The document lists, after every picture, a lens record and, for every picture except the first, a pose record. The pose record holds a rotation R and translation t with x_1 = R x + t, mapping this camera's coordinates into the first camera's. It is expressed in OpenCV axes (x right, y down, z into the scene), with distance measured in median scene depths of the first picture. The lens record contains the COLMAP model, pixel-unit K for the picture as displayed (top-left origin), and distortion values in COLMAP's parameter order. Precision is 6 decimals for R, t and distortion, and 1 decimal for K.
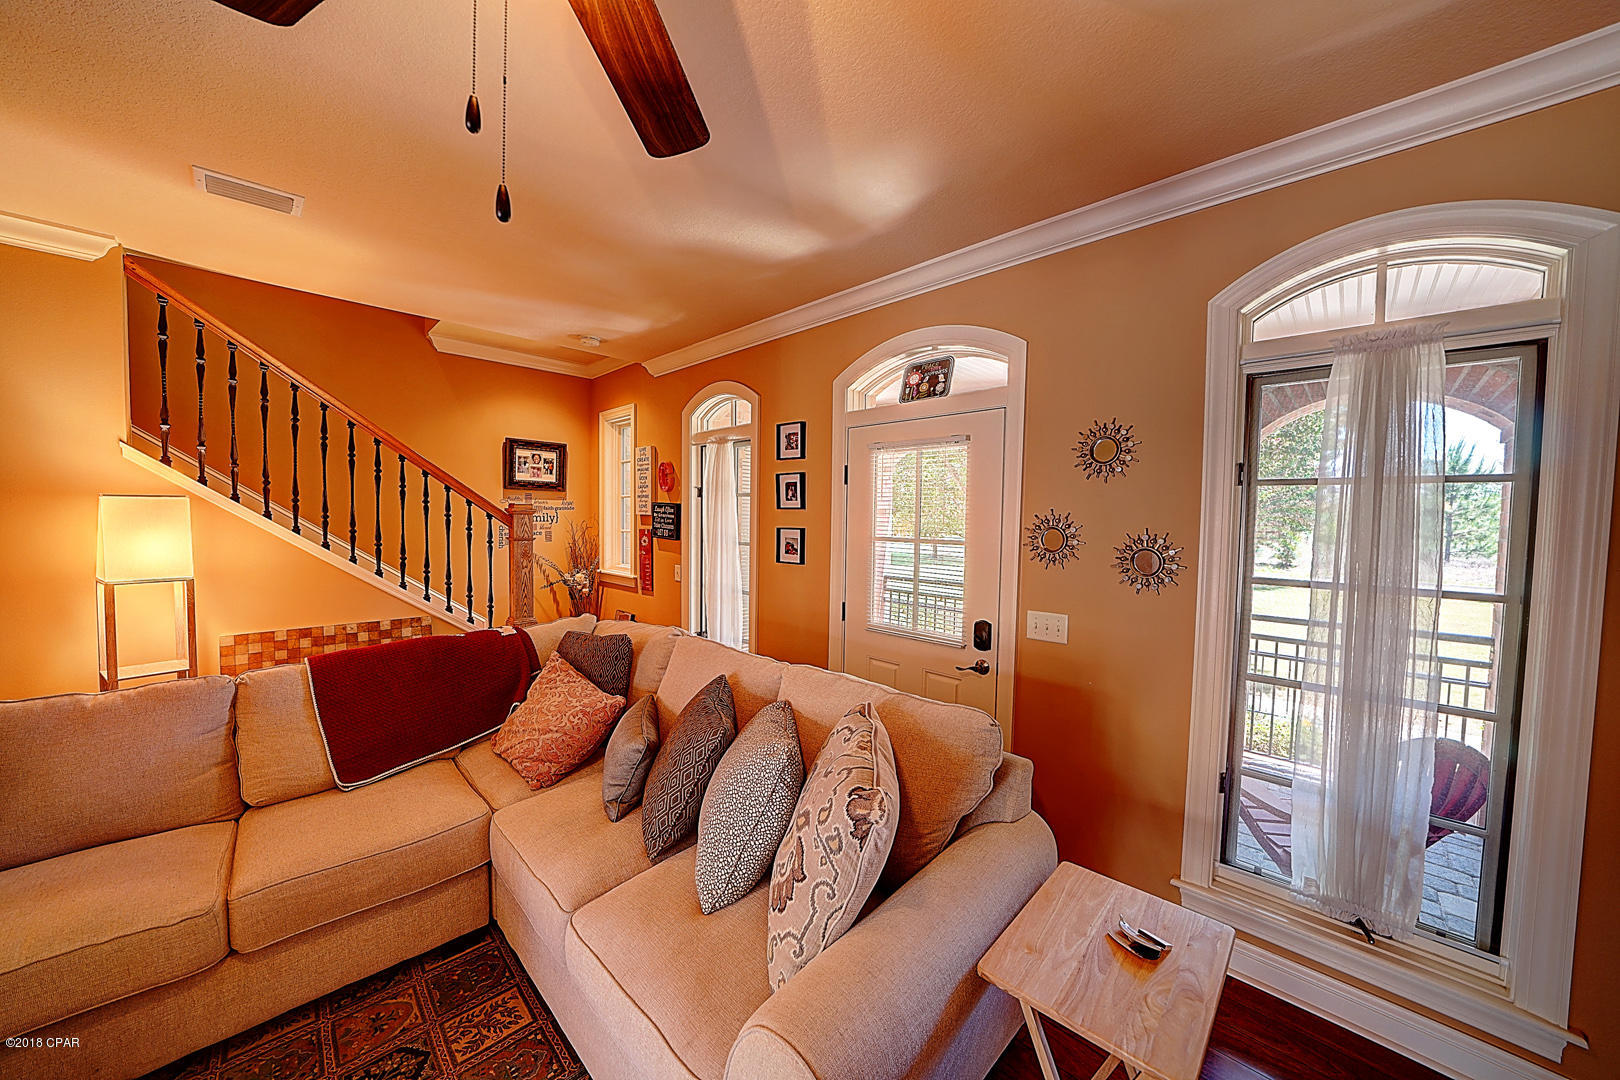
lens RADIAL K [[560.8, 0, 810.3], [0, 560.8, 547.2], [0, 0, 1]] dist [-0.023084, -0.000028]
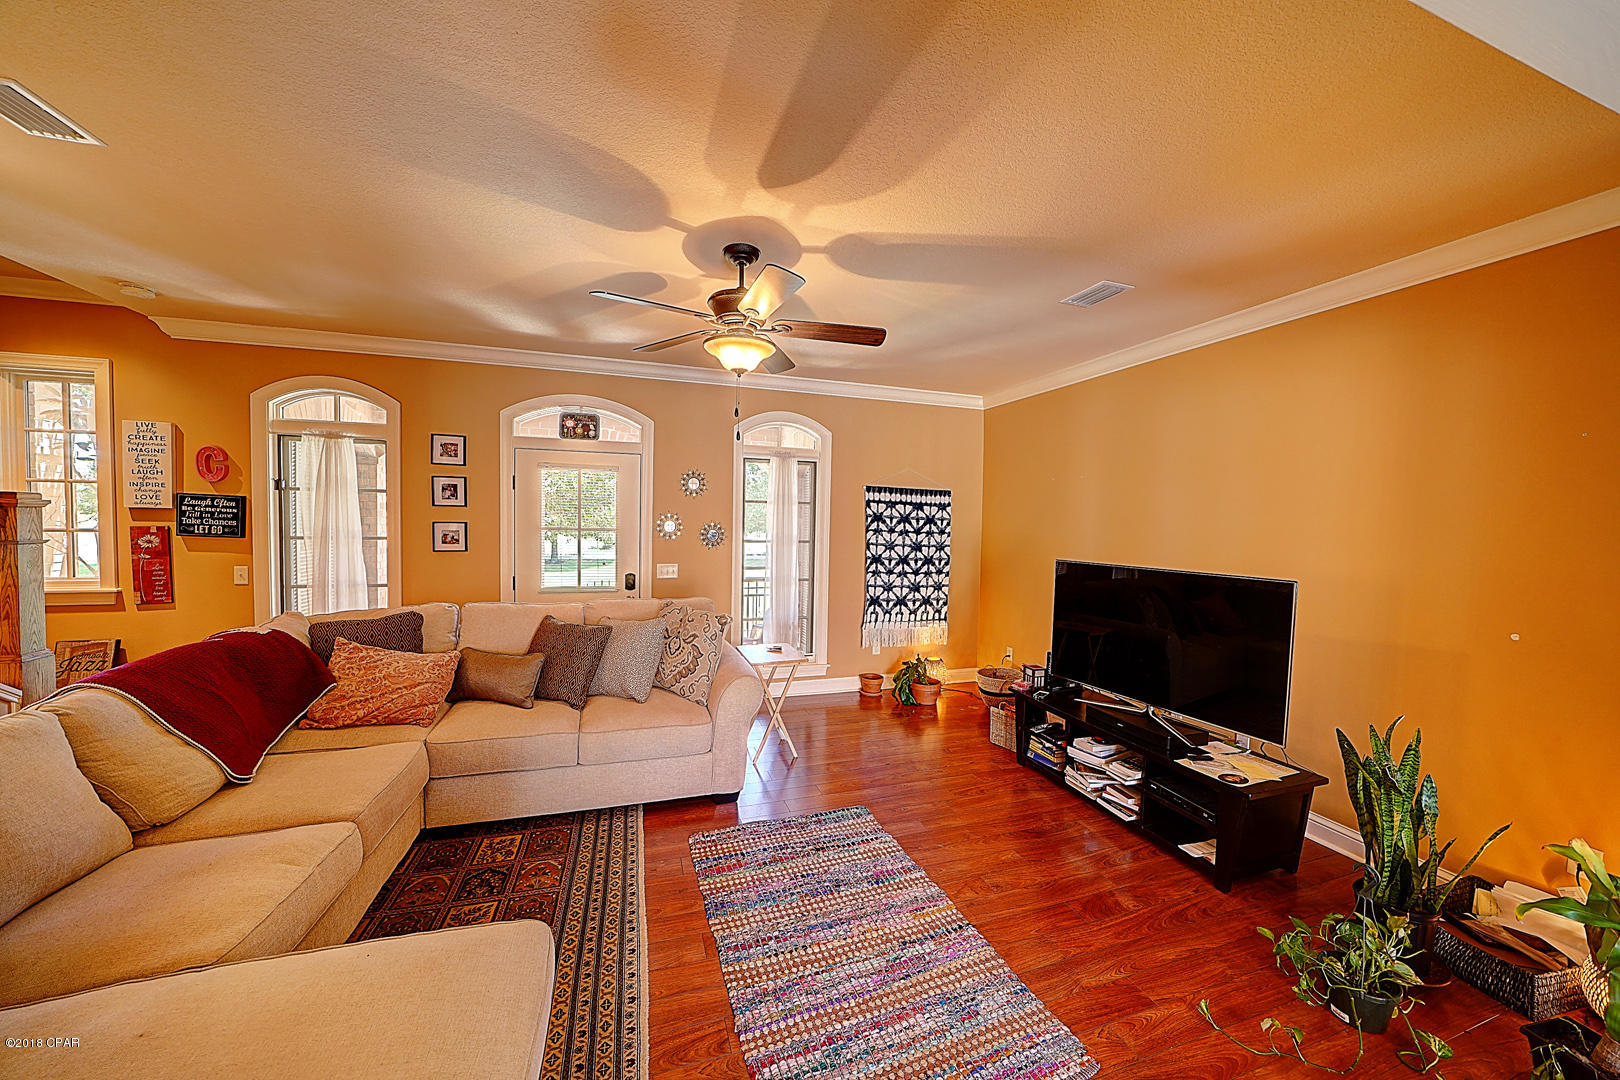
lens RADIAL K [[560.8, 0, 810.5], [0, 560.8, 544.3], [0, 0, 1]] dist [-0.023084, -0.000028]
pose [[0.460152, -0.045789, 0.886659, -0.758641], [0.034473, 0.998838, 0.033692, -0.000079], [-0.887171, 0.015062, 0.461195, -0.241631]]
